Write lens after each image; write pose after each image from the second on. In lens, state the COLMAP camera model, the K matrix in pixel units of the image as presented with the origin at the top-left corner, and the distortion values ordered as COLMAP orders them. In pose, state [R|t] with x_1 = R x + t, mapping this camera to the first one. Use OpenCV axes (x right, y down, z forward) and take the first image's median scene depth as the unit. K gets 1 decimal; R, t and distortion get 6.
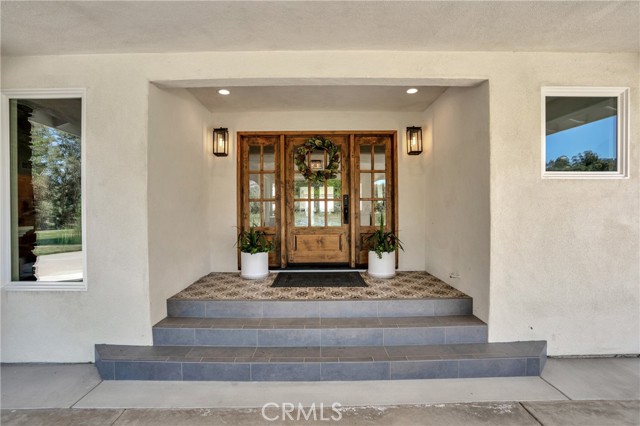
lens RADIAL K [[322.9, 0, 319.2], [0, 322.9, 213.5], [0, 0, 1]] dist [-0.042321, 0.015606]
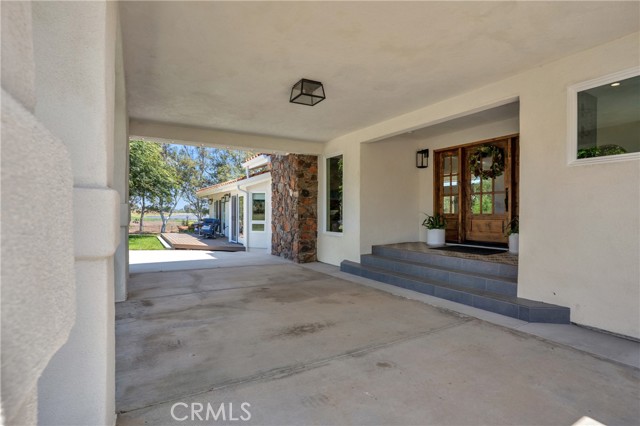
lens RADIAL K [[322.9, 0, 317.2], [0, 322.9, 212.0], [0, 0, 1]] dist [-0.042321, 0.015606]
pose [[0.496703, 0.004840, -0.867907, 0.822380], [-0.010573, 0.999944, -0.000474, 0.044406], [0.867856, 0.009412, 0.496727, -0.238478]]
